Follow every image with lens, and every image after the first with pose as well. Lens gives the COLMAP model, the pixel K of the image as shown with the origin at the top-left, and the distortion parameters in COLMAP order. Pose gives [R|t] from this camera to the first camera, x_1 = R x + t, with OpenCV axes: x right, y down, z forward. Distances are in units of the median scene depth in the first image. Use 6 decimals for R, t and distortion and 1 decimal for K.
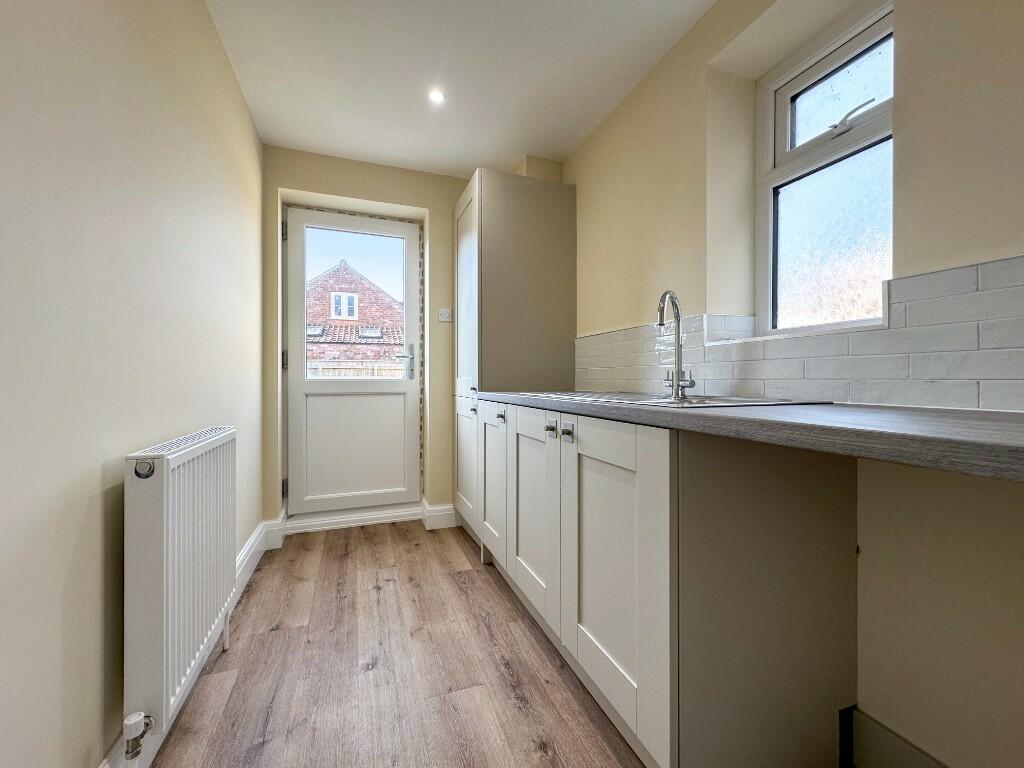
lens RADIAL K [[409.4, 0, 515.8], [0, 409.4, 376.9], [0, 0, 1]] dist [-0.033871, -0.000009]
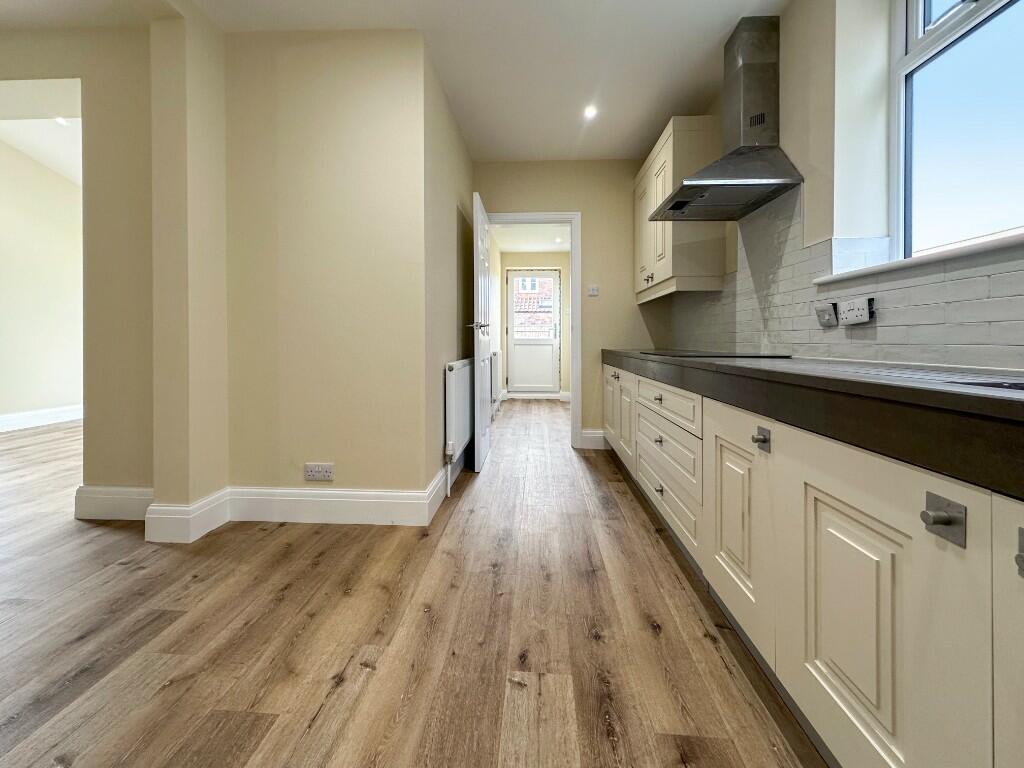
lens RADIAL K [[412.2, 0, 512.0], [0, 412.2, 384.0], [0, 0, 1]] dist [0.000337, 0.000104]
pose [[0.905624, 0.045736, -0.421607, 0.506938], [0.000781, 0.993986, 0.109505, 0.005612], [0.424080, -0.099499, 0.900142, -1.210748]]
